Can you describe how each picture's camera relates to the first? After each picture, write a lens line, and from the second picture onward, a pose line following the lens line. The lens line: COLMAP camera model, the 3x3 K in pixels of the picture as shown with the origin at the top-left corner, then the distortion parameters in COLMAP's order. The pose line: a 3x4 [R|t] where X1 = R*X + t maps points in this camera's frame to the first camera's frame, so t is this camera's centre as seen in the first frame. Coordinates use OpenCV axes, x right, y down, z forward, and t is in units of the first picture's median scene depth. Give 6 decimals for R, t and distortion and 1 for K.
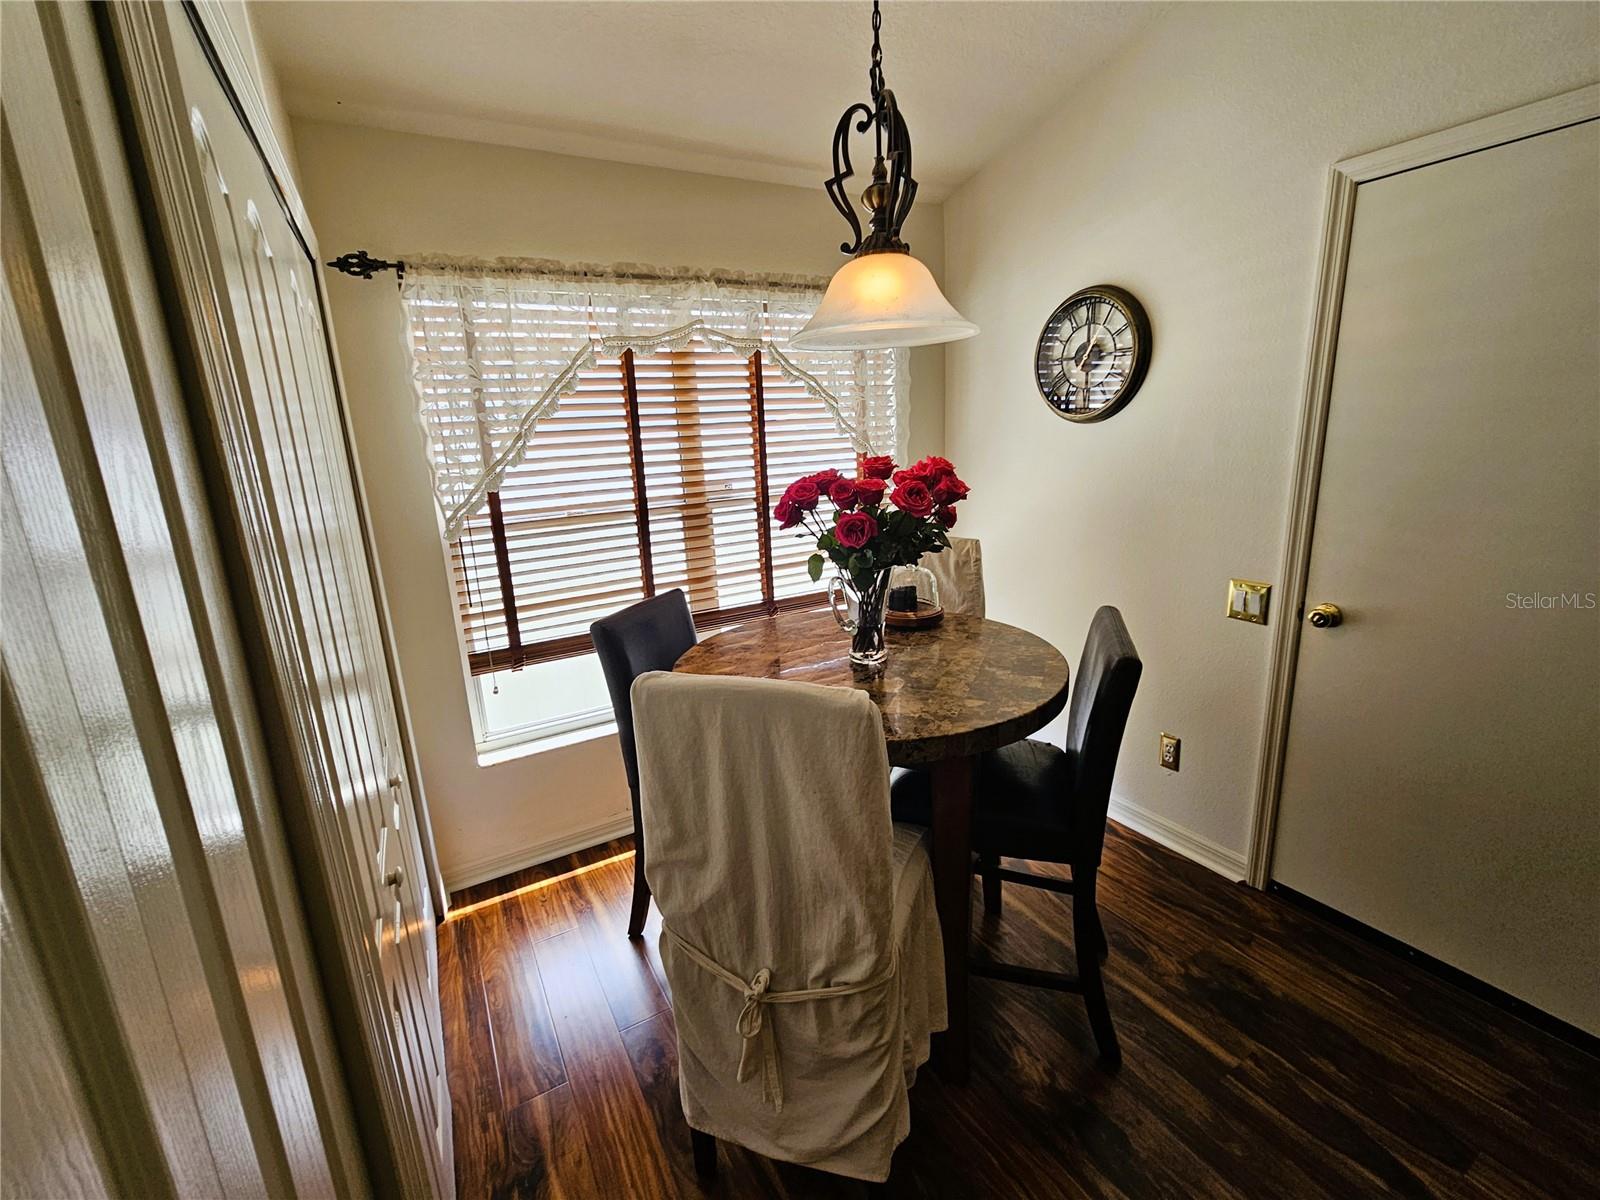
lens RADIAL K [[659.8, 0, 791.6], [0, 659.8, 581.6], [0, 0, 1]] dist [-0.003313, -0.000770]
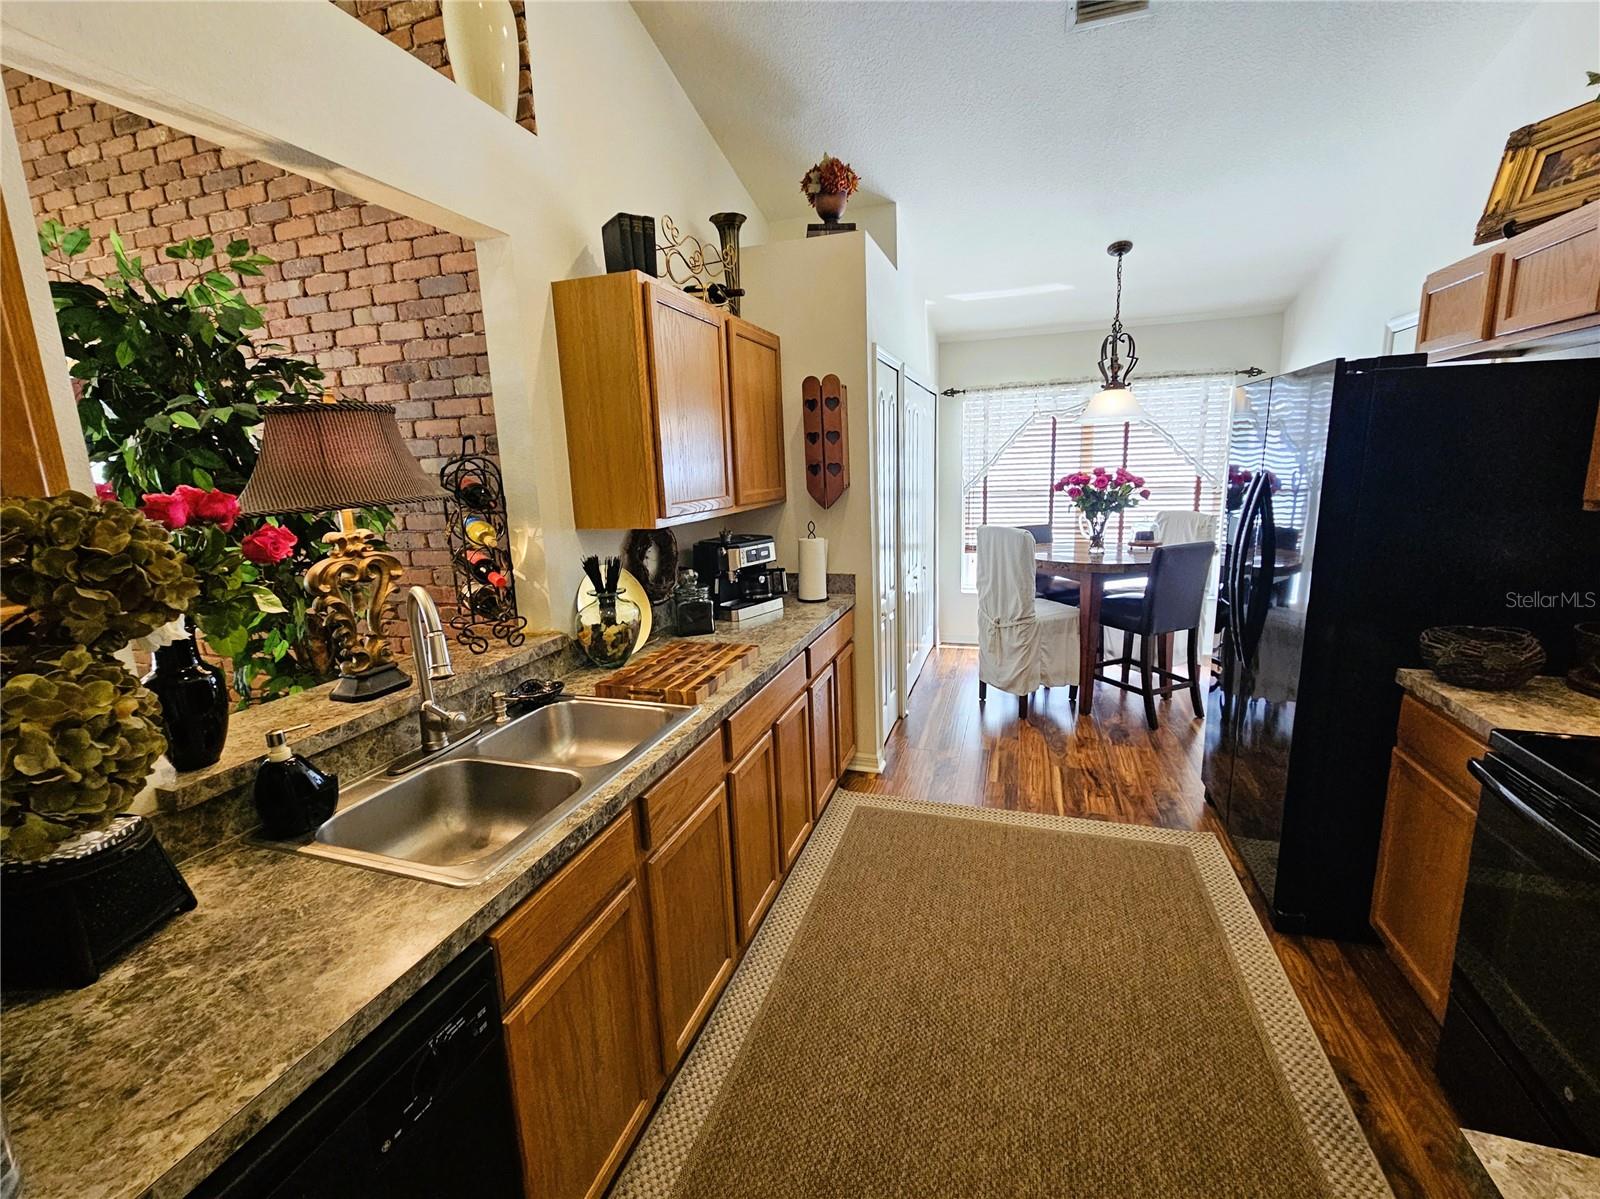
lens RADIAL K [[659.8, 0, 795.7], [0, 659.8, 591.2], [0, 0, 1]] dist [-0.003313, -0.000770]
pose [[0.659079, 0.173427, -0.731805, 0.917892], [-0.161626, 0.982975, 0.087387, 0.173954], [0.734502, 0.060684, 0.675888, -1.100624]]
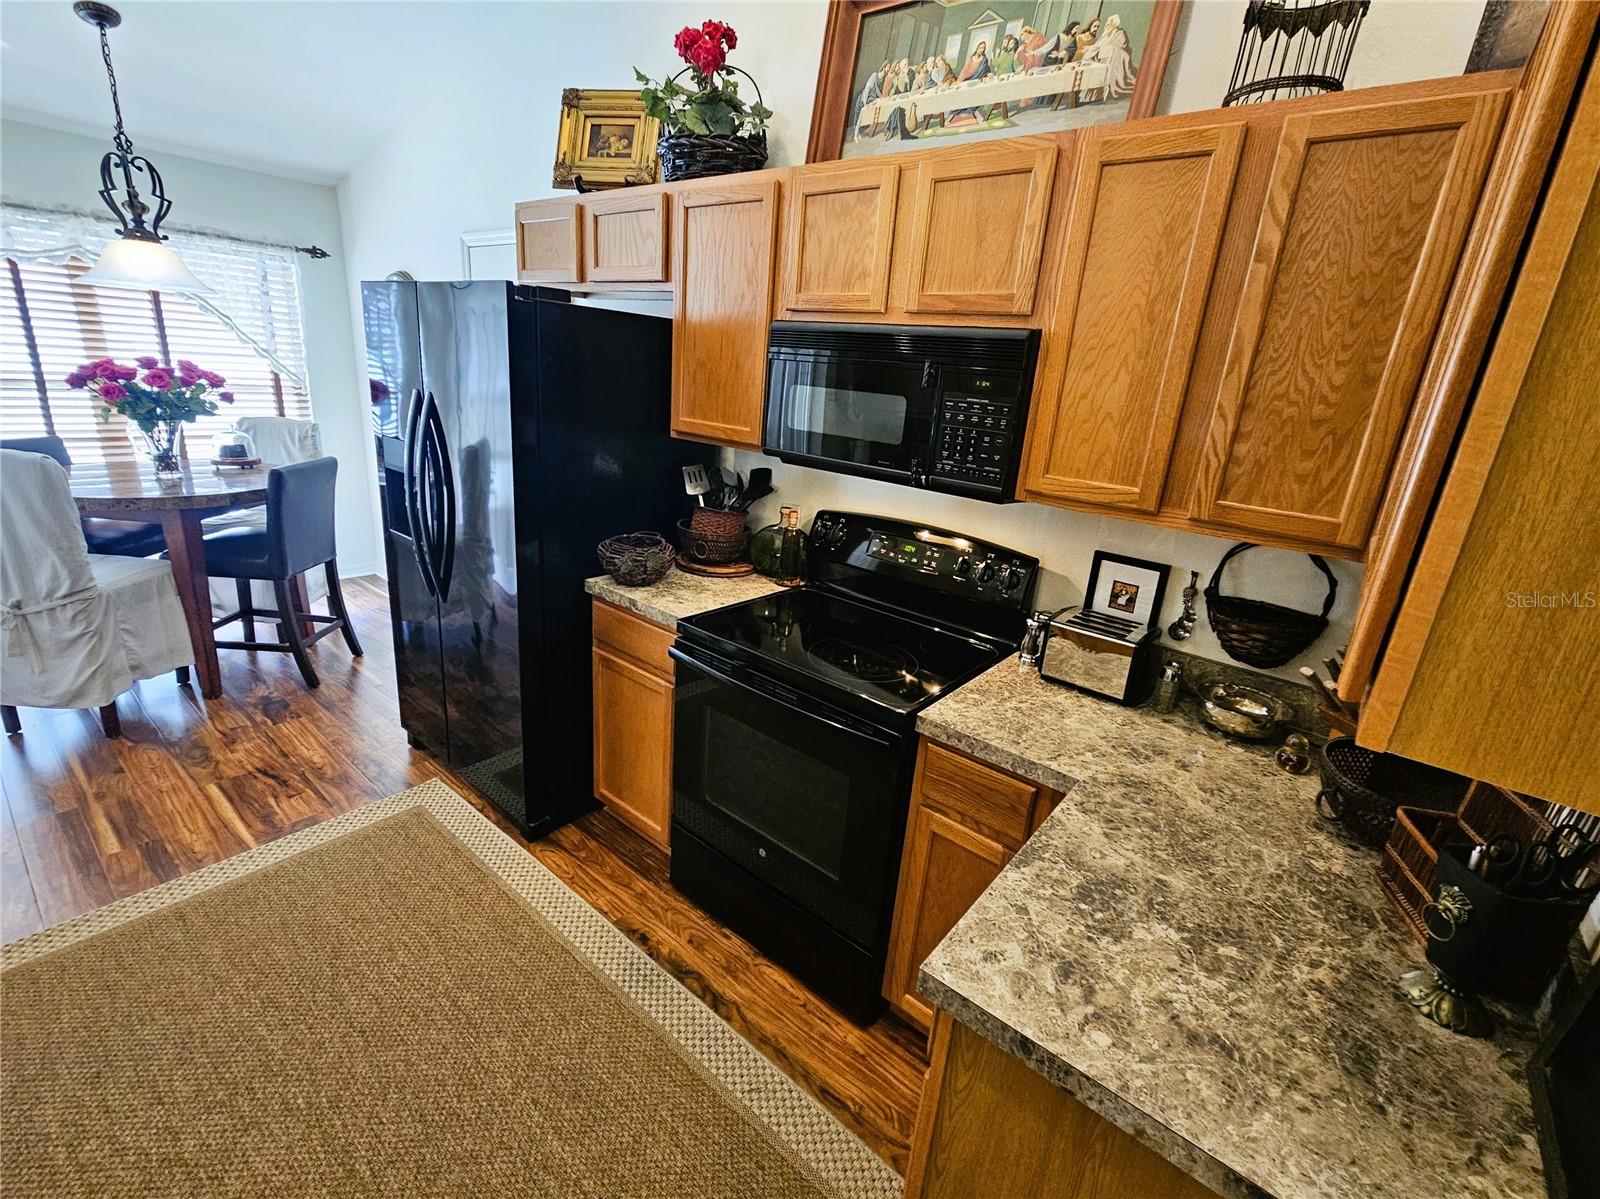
lens RADIAL K [[707.5, 0, 791.8], [0, 707.5, 592.3], [0, 0, 1]] dist [-0.001243, -0.001560]
pose [[0.930257, 0.012983, 0.366678, 0.745619], [-0.047264, 0.995287, 0.084670, 0.140844], [-0.363851, -0.096096, 0.926487, -1.026663]]
